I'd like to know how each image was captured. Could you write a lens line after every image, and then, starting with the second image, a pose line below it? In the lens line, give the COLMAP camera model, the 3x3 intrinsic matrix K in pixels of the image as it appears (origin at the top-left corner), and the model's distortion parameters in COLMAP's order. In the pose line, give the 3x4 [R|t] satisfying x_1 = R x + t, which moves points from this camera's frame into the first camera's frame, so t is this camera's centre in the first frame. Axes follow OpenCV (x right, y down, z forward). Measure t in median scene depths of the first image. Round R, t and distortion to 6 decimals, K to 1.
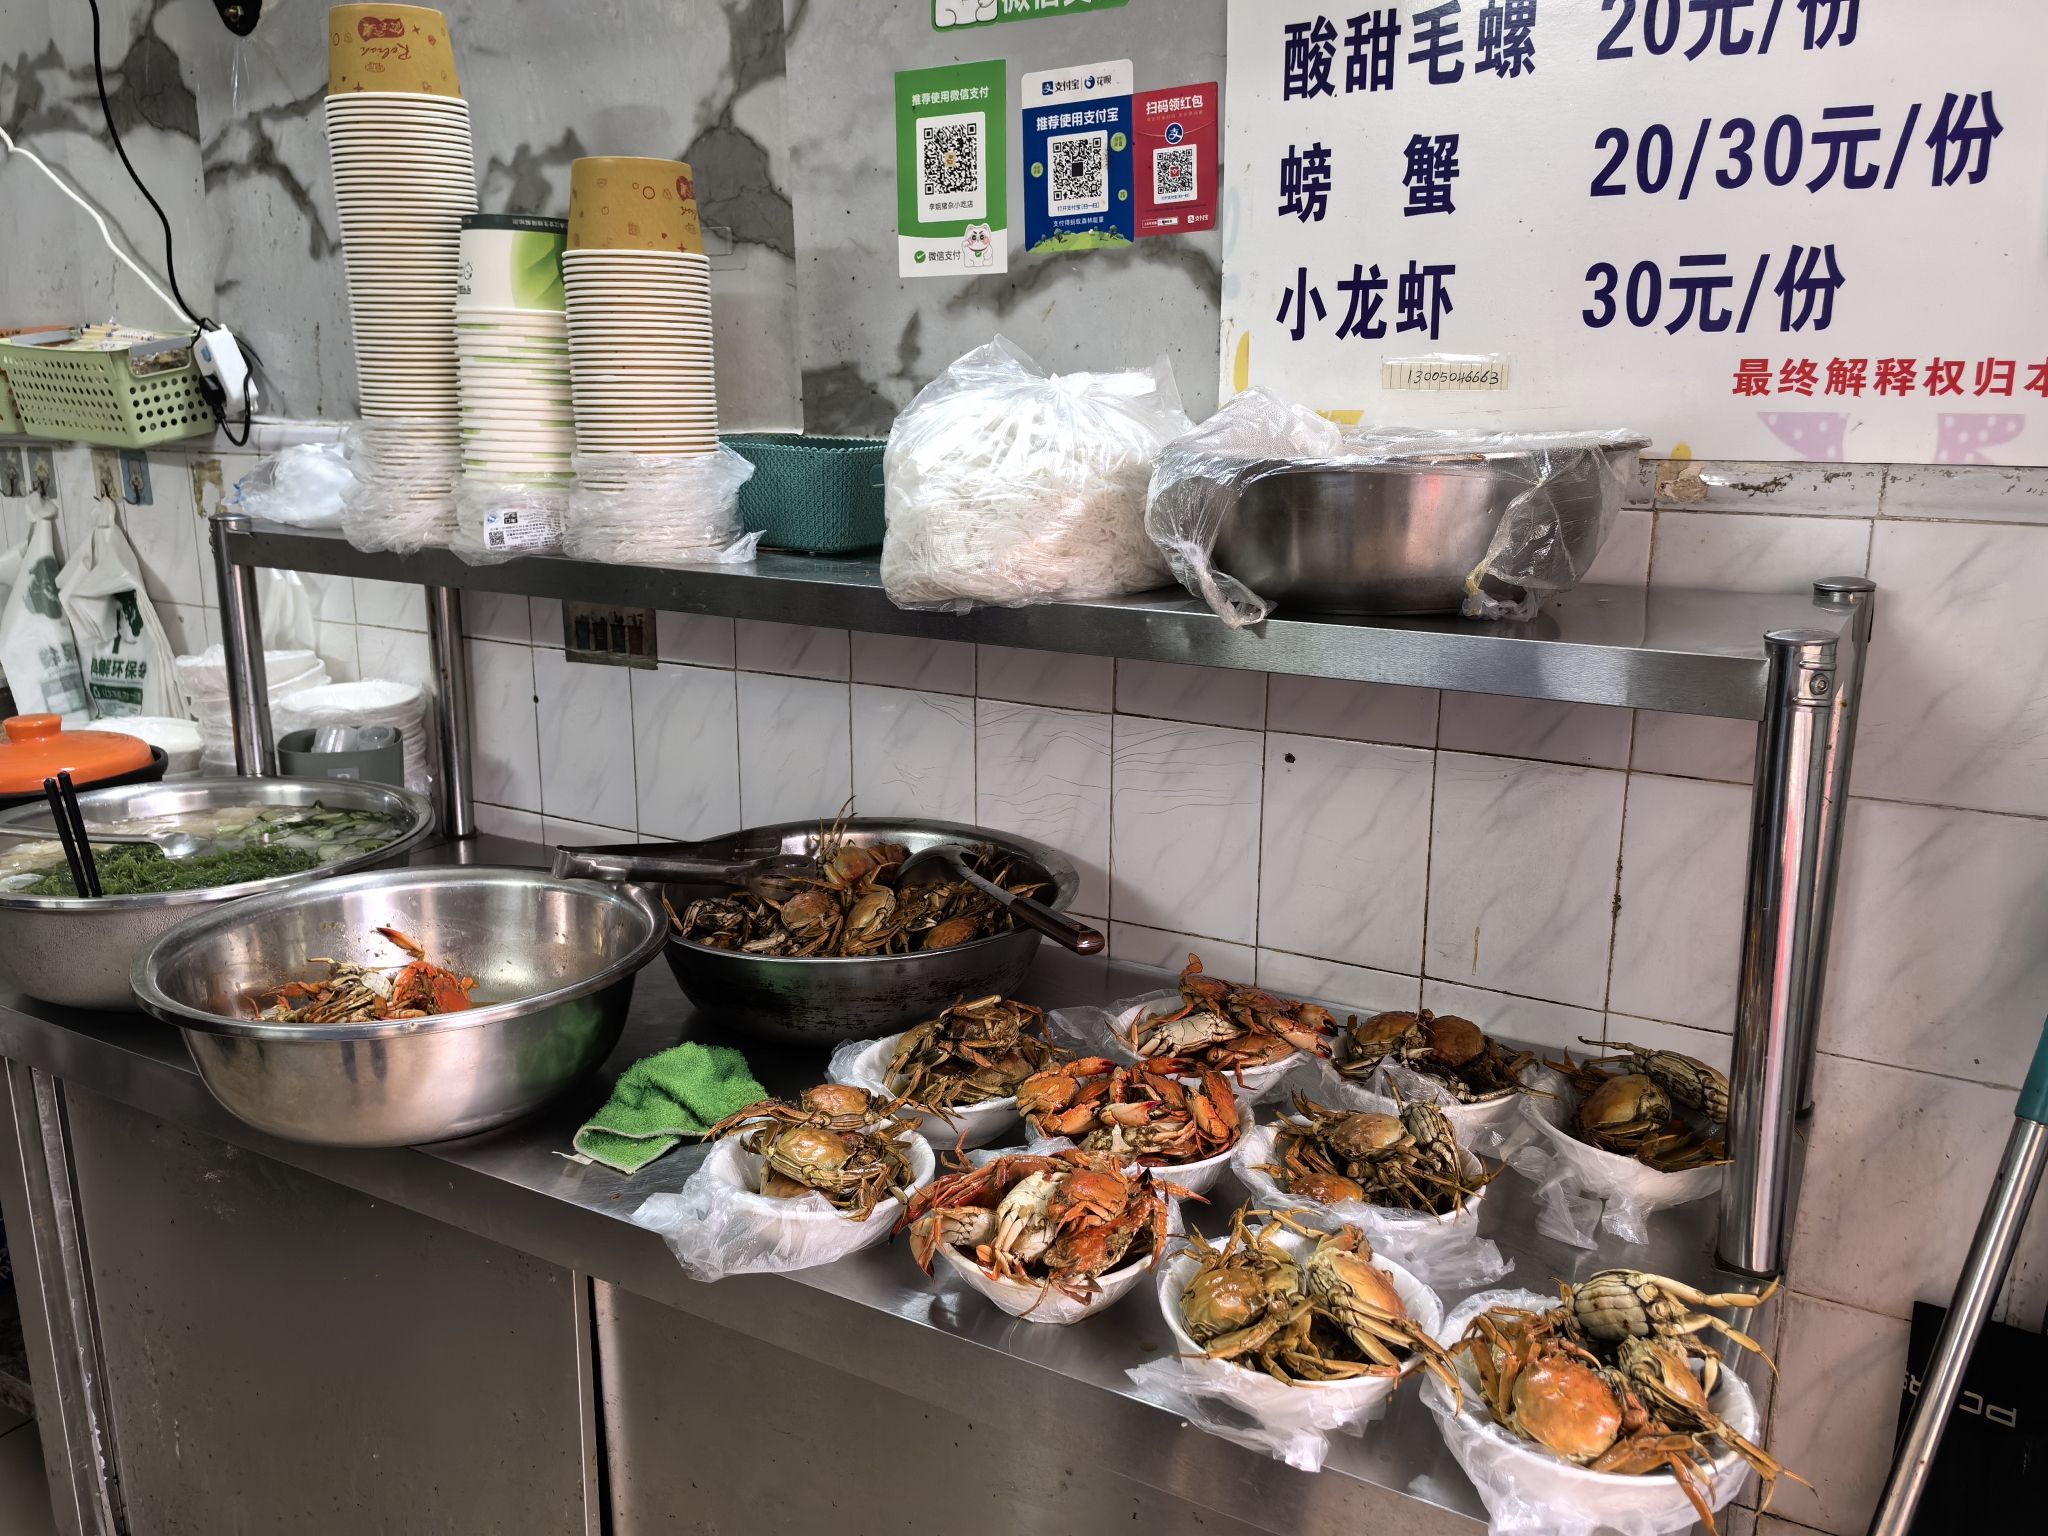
lens RADIAL K [[1639.8, 0, 1020.3], [0, 1639.8, 770.7], [0, 0, 1]] dist [0.018259, -0.000608]
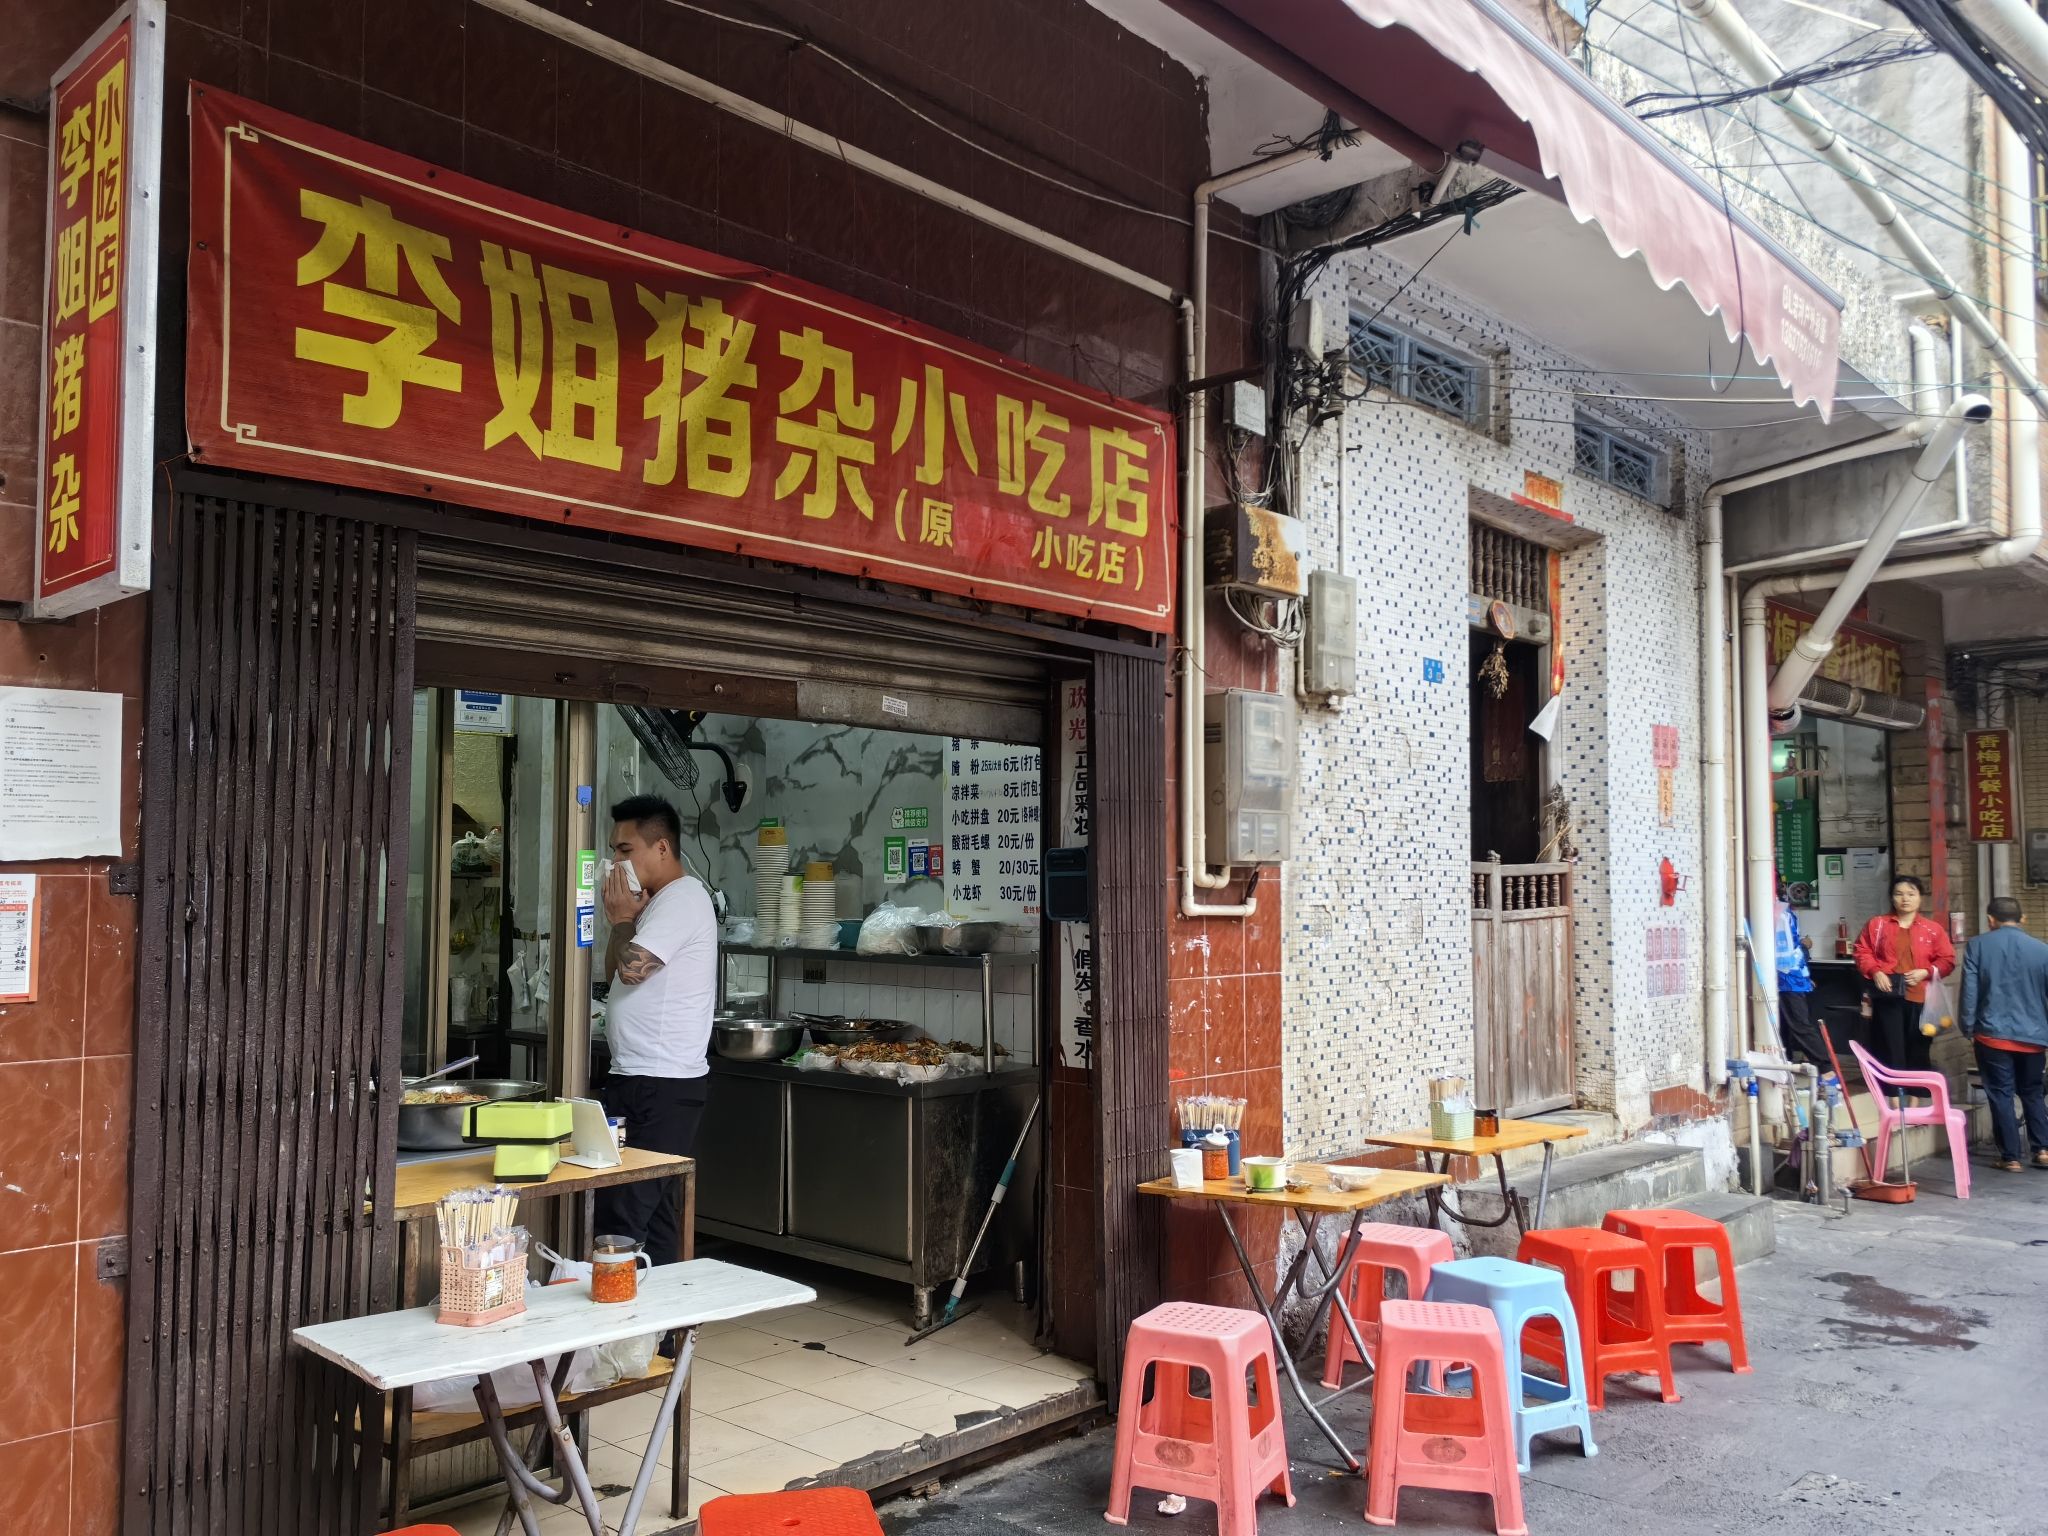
lens RADIAL K [[1639.8, 0, 1025.5], [0, 1639.8, 774.6], [0, 0, 1]] dist [0.018259, -0.000608]
pose [[0.980233, -0.014896, -0.197285, 1.182351], [-0.043072, 0.957177, -0.286280, 0.651845], [0.193101, 0.289119, 0.937615, -3.109586]]
